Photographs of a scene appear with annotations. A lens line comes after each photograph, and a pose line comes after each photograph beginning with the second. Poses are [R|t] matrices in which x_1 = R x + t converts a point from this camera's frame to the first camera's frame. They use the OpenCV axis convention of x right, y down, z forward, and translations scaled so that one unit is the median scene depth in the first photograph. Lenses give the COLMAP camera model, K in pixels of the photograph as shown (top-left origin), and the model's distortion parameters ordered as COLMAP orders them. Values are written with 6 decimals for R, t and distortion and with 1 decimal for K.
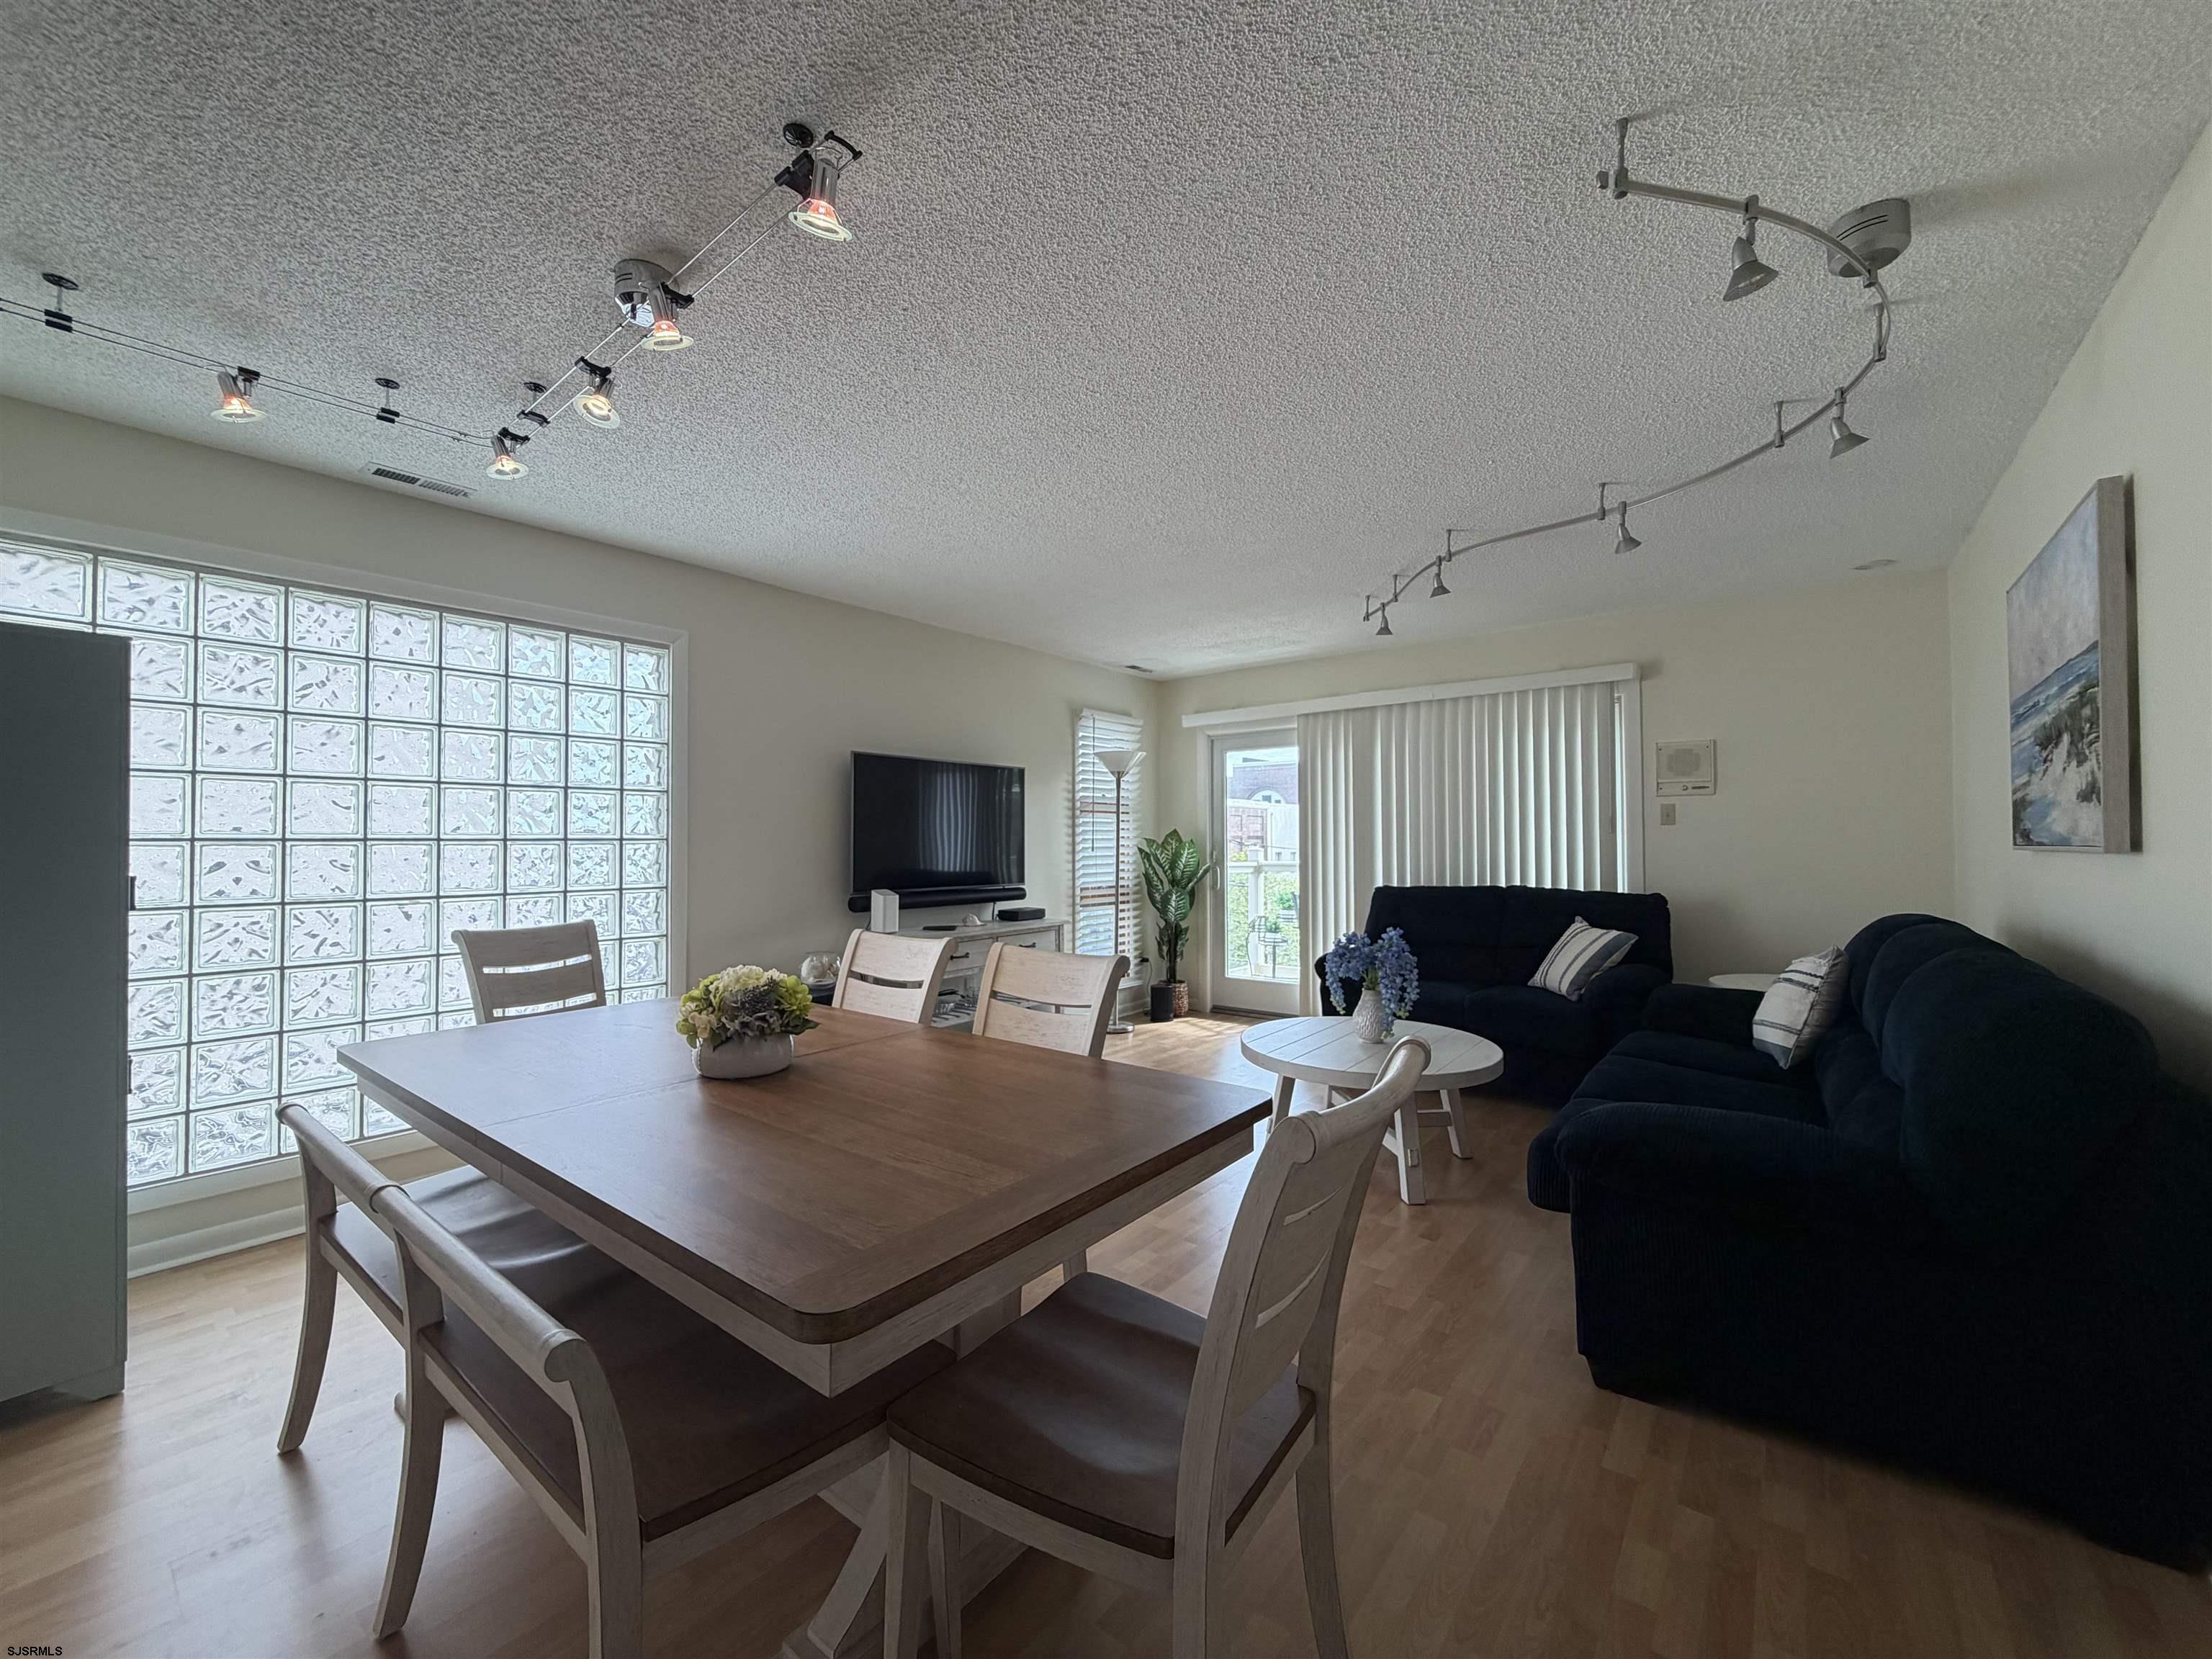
lens RADIAL K [[874.3, 0, 1115.6], [0, 874.3, 827.4], [0, 0, 1]] dist [-0.000432, -0.000024]
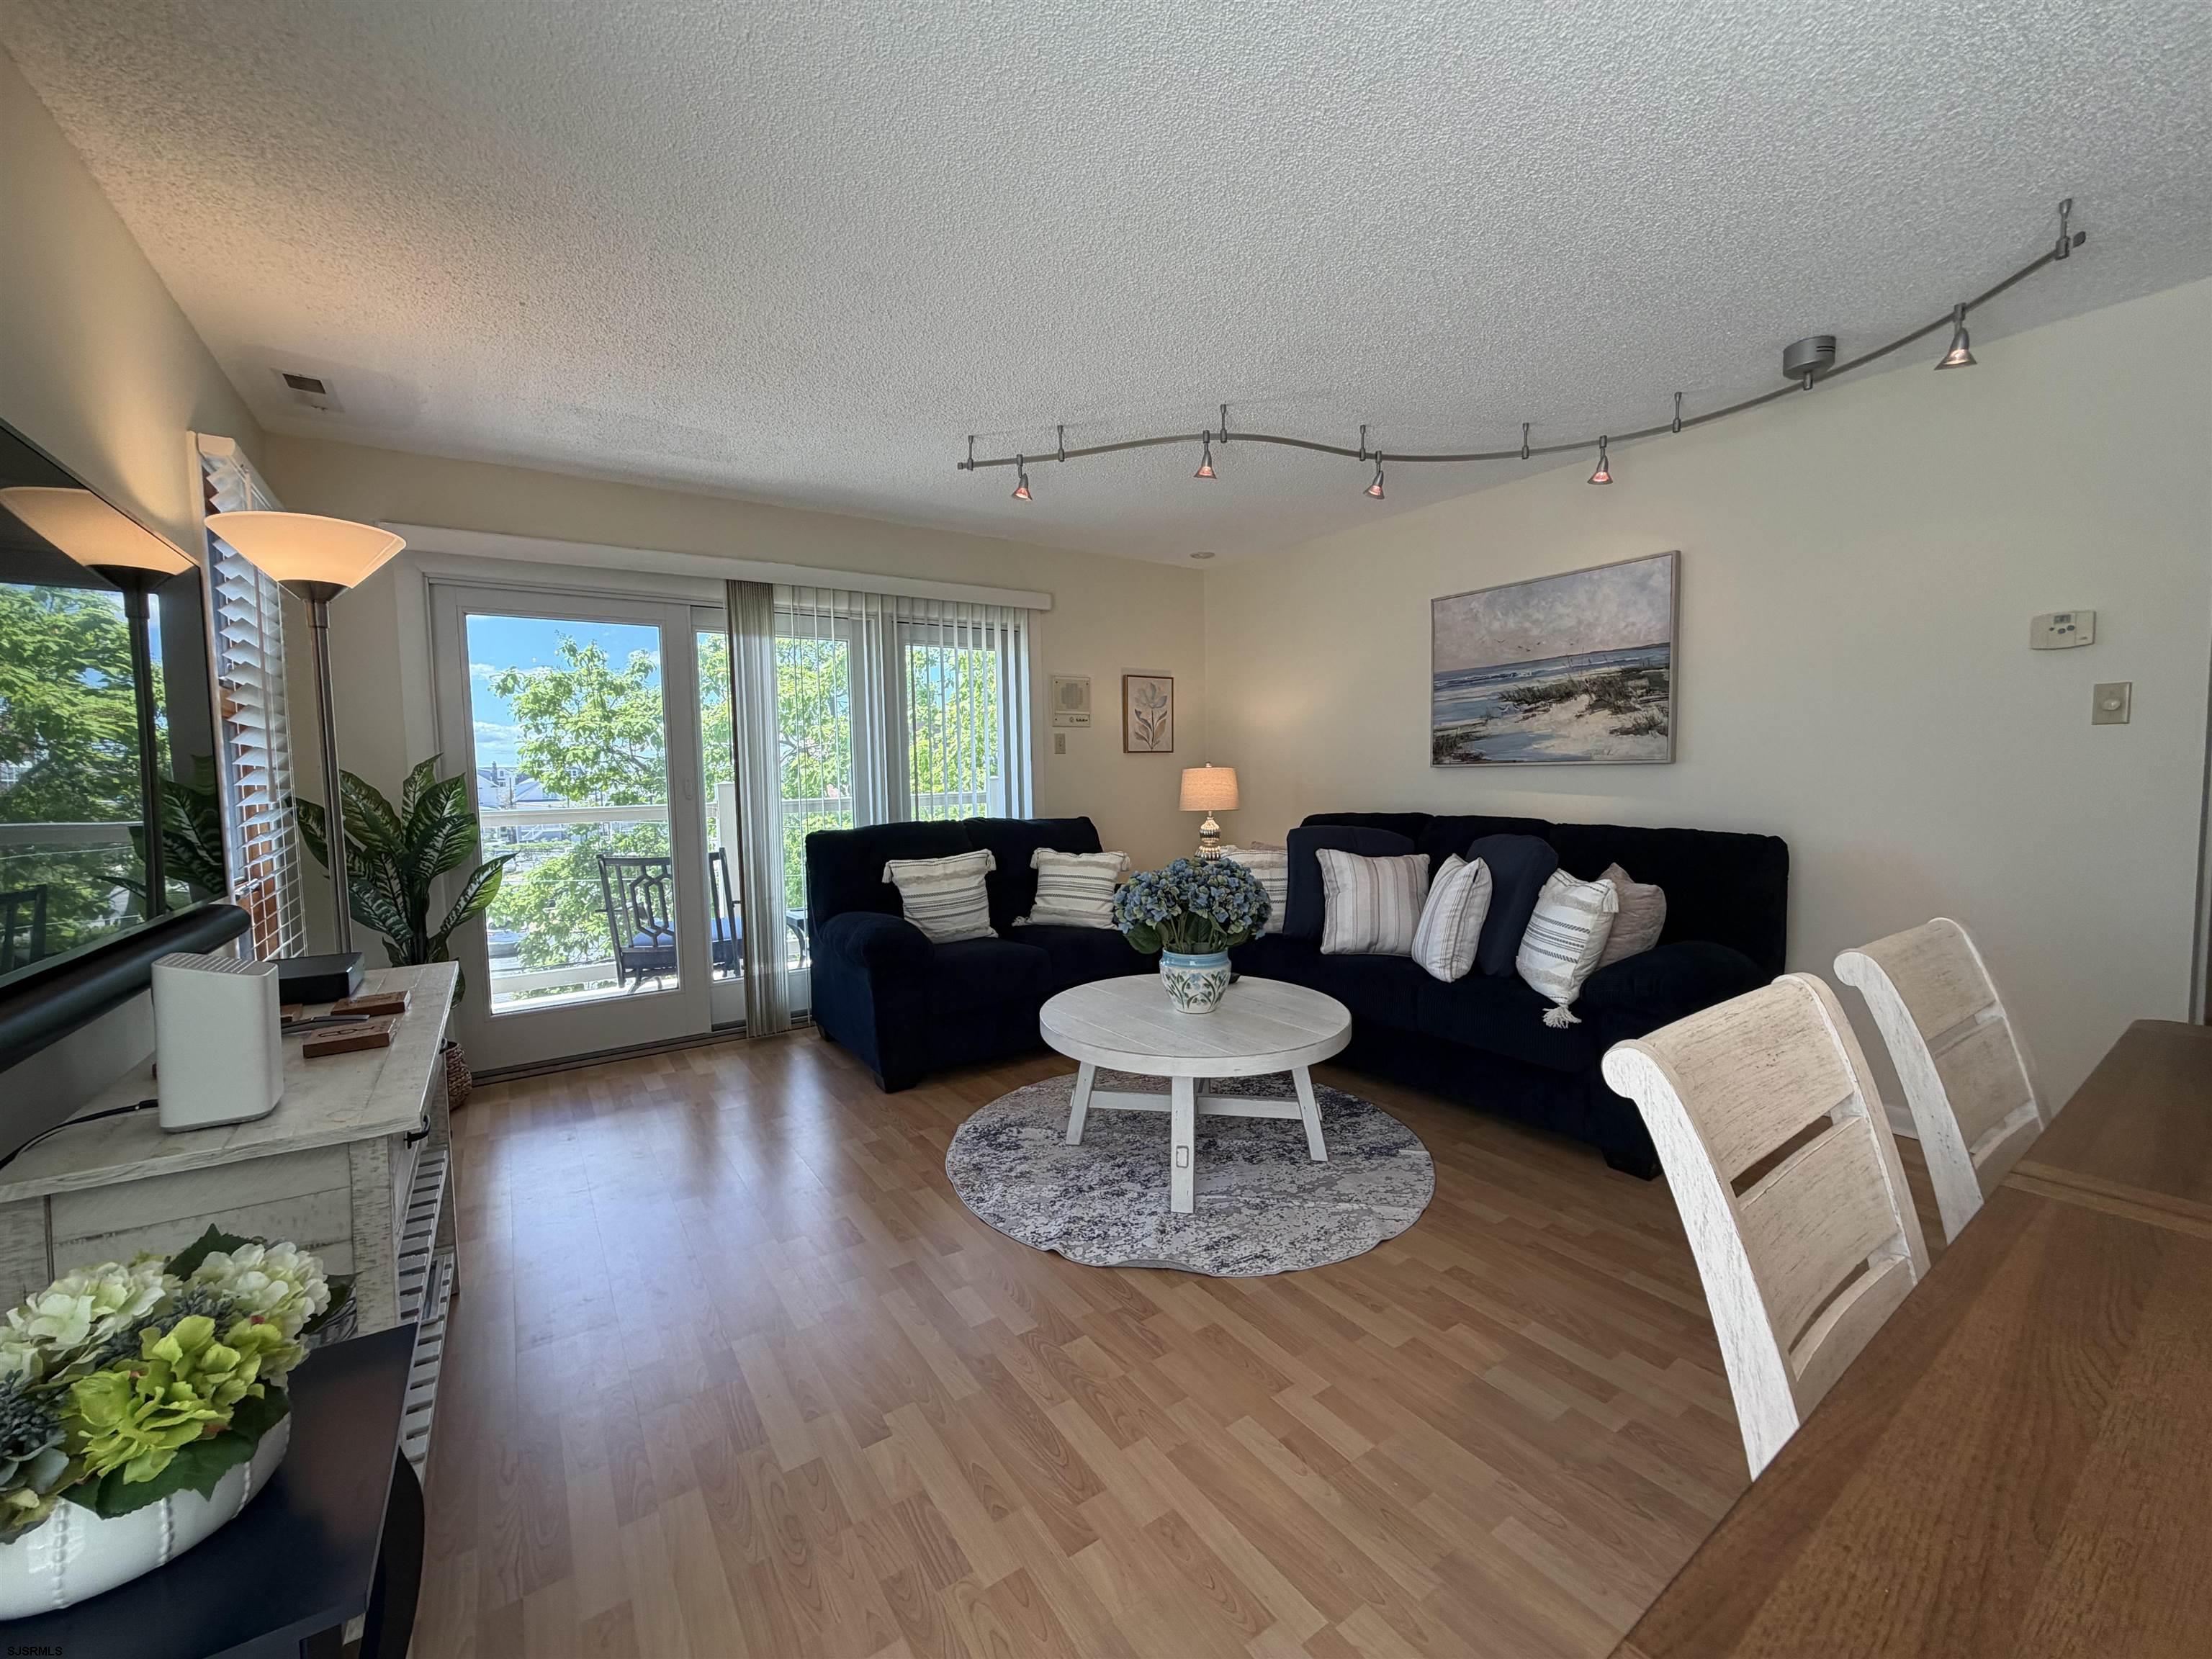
lens RADIAL K [[880.9, 0, 1104.2], [0, 880.9, 829.5], [0, 0, 1]] dist [-0.001271, 0.000077]
pose [[0.302432, -0.065496, 0.950918, -0.385381], [-0.001056, 0.997613, 0.069048, 0.014945], [-0.953170, -0.021887, 0.301641, 0.630448]]
